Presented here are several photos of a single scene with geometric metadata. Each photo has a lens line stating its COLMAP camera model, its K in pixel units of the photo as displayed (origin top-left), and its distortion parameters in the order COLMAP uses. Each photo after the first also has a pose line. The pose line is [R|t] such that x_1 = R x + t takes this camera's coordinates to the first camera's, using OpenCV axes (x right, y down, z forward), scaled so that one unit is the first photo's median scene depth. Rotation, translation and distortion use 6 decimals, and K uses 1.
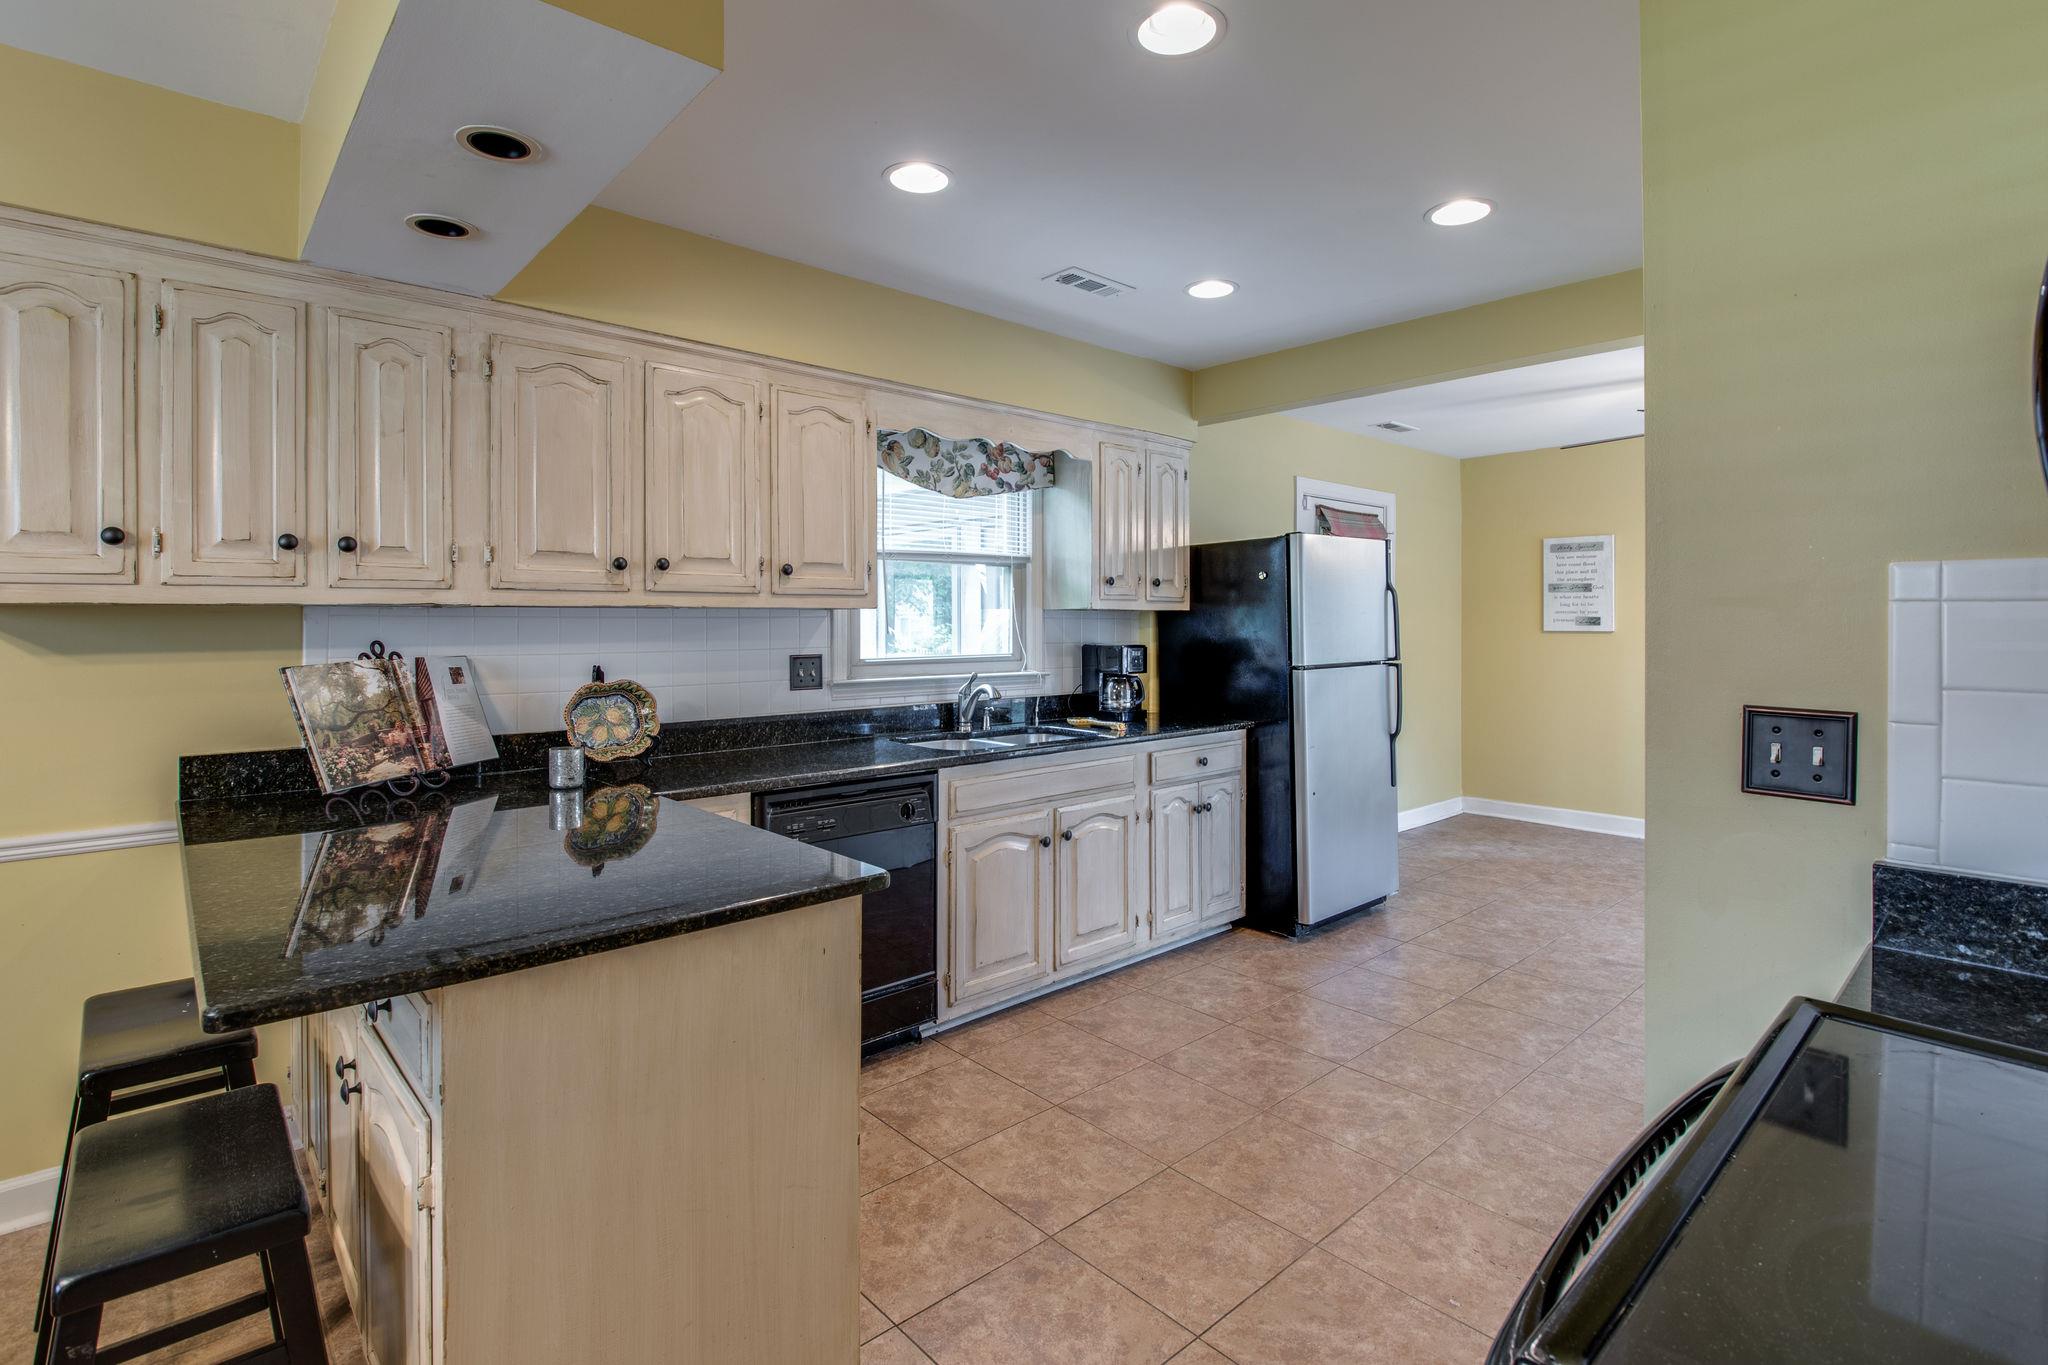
lens RADIAL K [[966.9, 0, 1045.5], [0, 966.9, 627.1], [0, 0, 1]] dist [-0.000845, -0.003526]
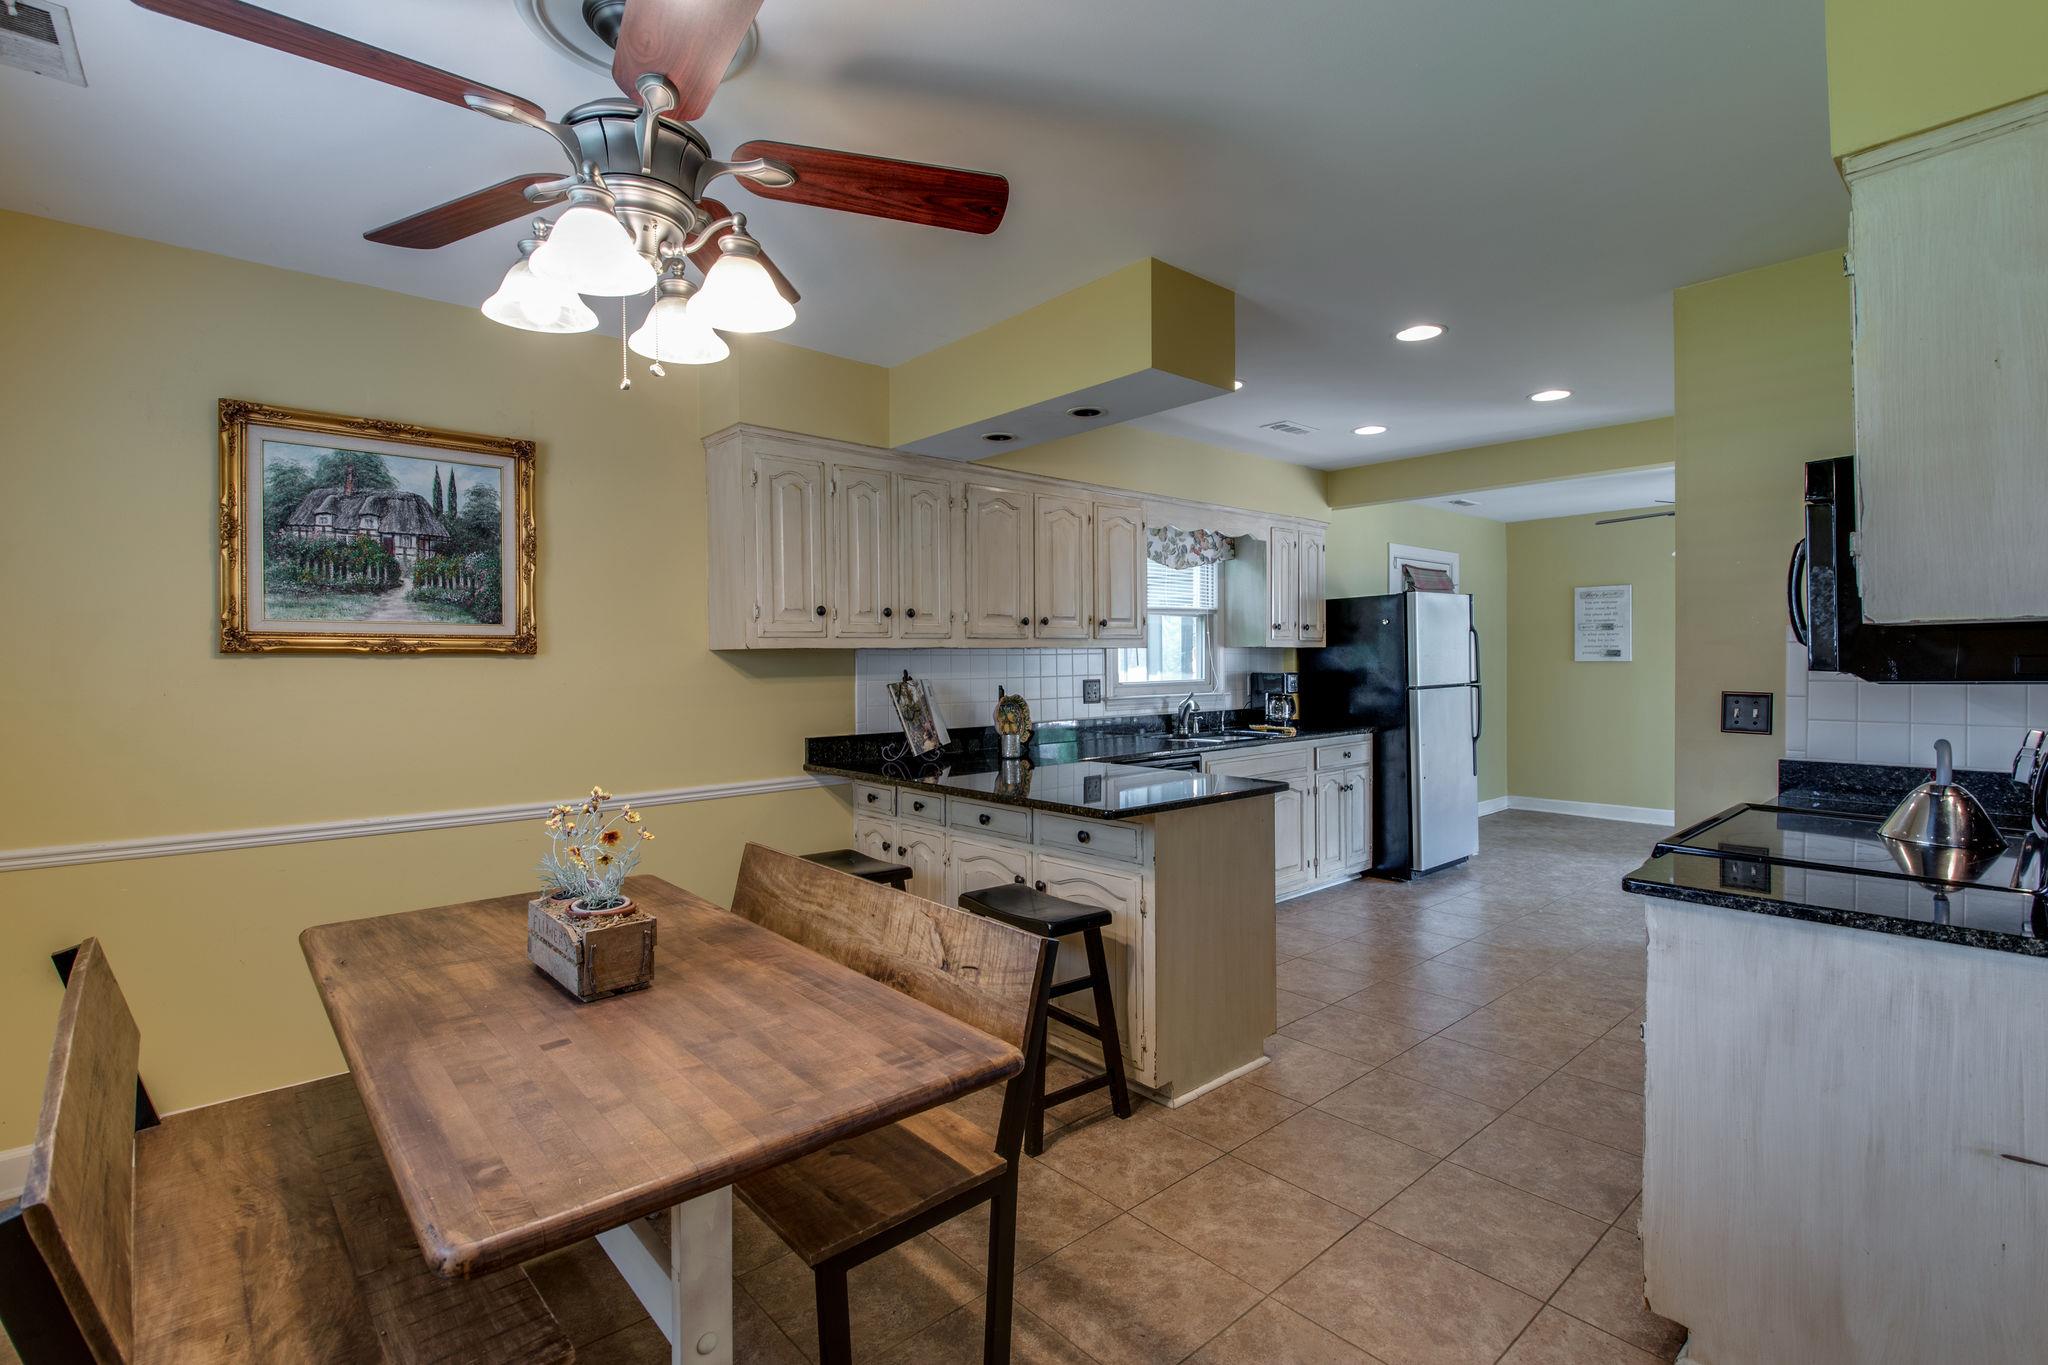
lens RADIAL K [[966.9, 0, 1041.4], [0, 966.9, 676.8], [0, 0, 1]] dist [-0.000845, -0.003526]
pose [[0.999972, -0.006928, -0.002787, -0.309909], [0.006965, 0.999886, 0.013415, 0.004059], [0.002694, -0.013434, 0.999906, -0.455292]]
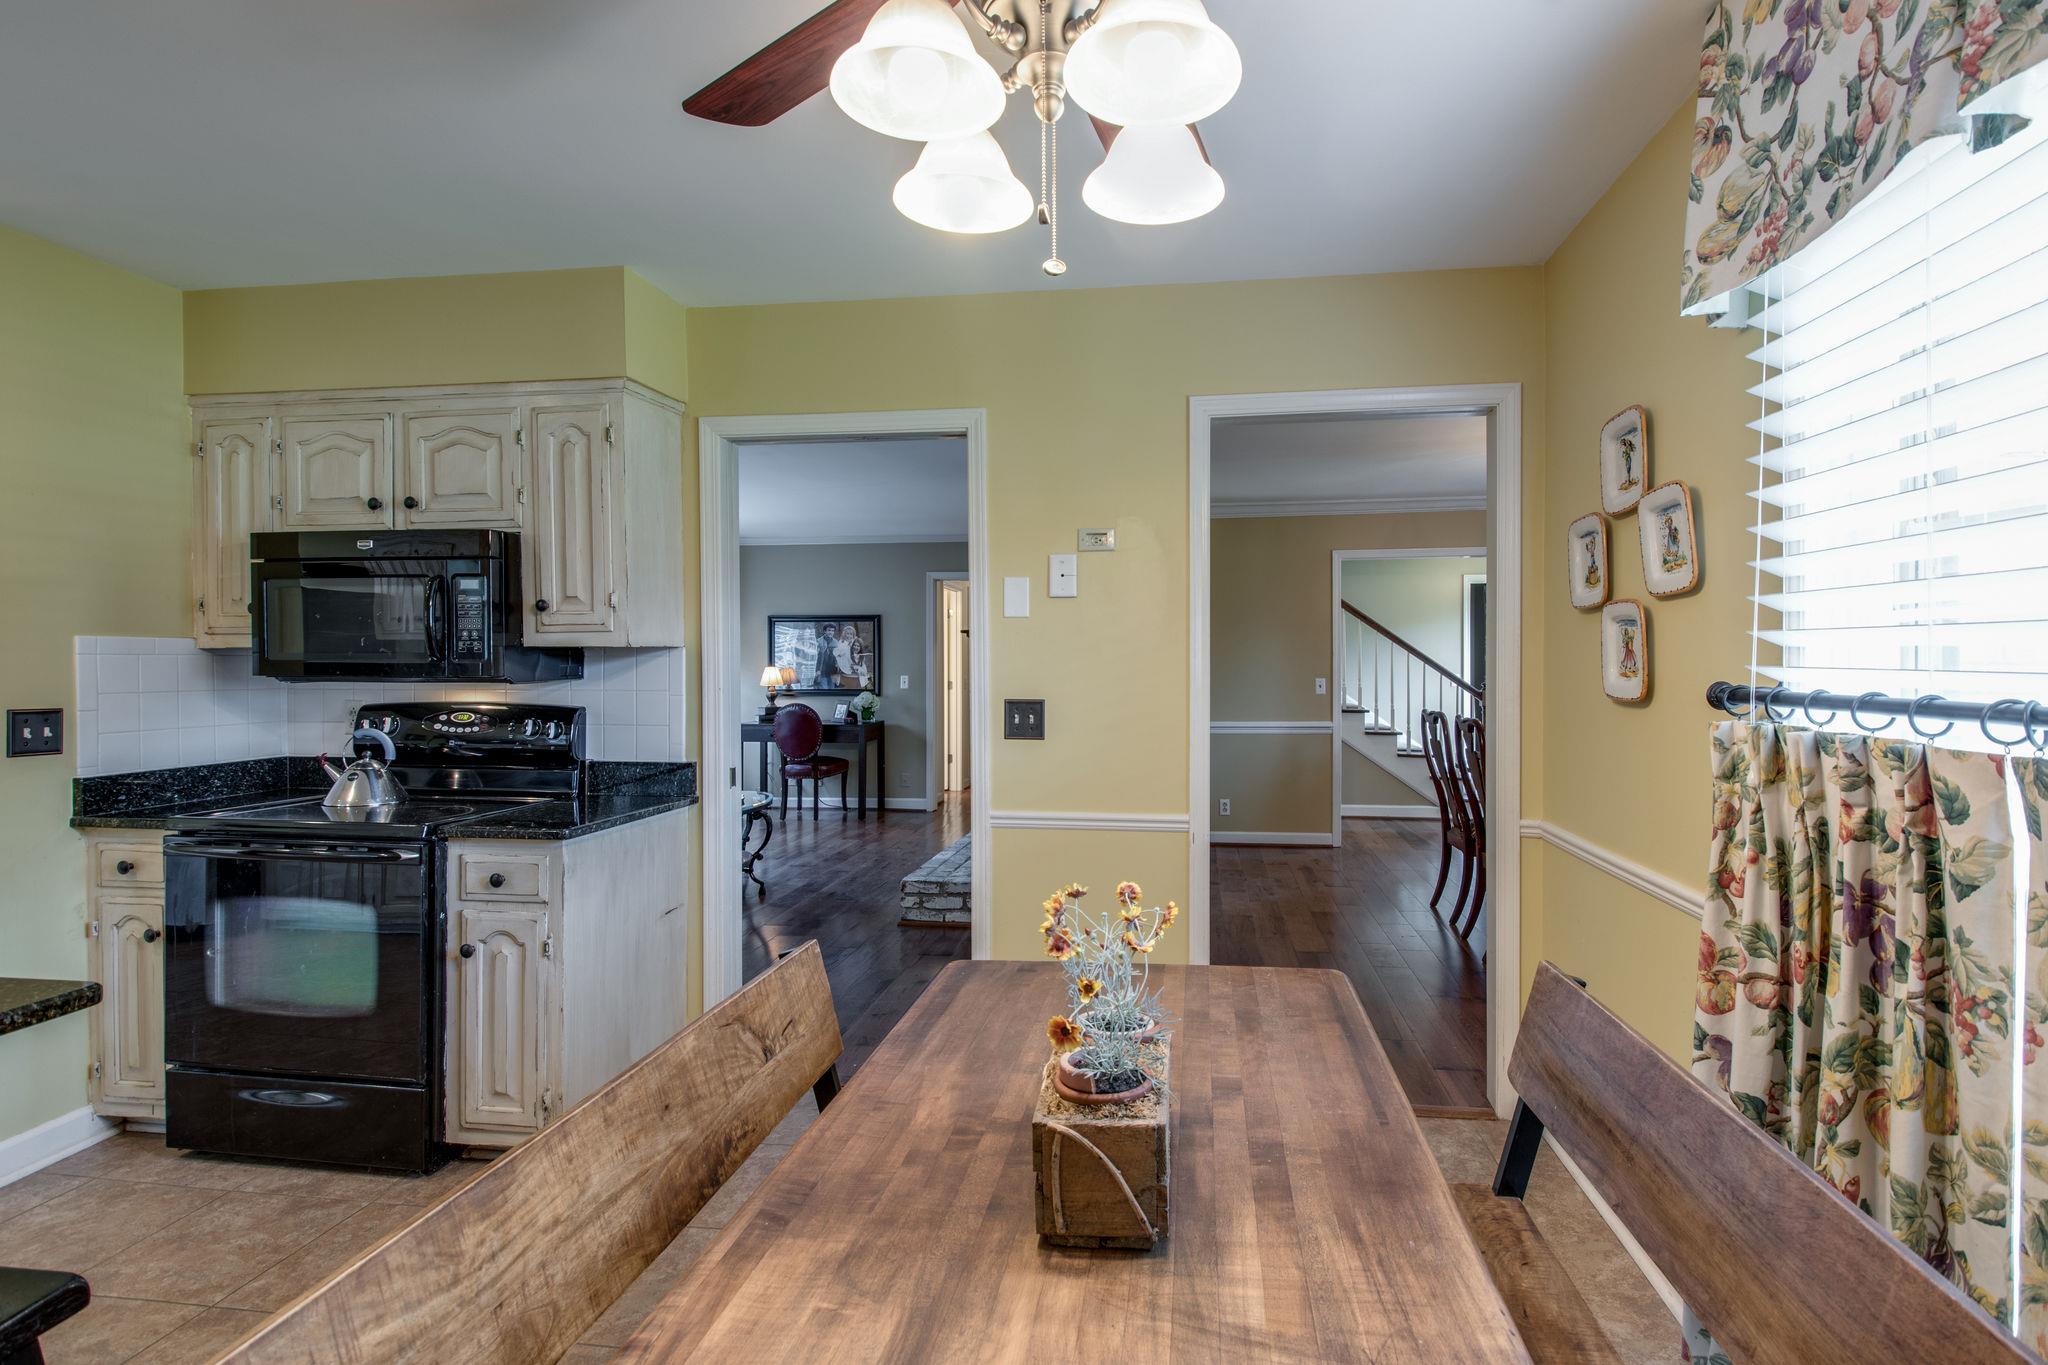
lens RADIAL K [[966.9, 0, 1061.3], [0, 966.9, 666.1], [0, 0, 1]] dist [-0.000845, -0.003526]
pose [[-0.637585, 0.007148, 0.770347, -0.775992], [0.008844, 0.999959, -0.001960, 0.008799], [-0.770329, 0.005563, -0.637622, 0.252047]]
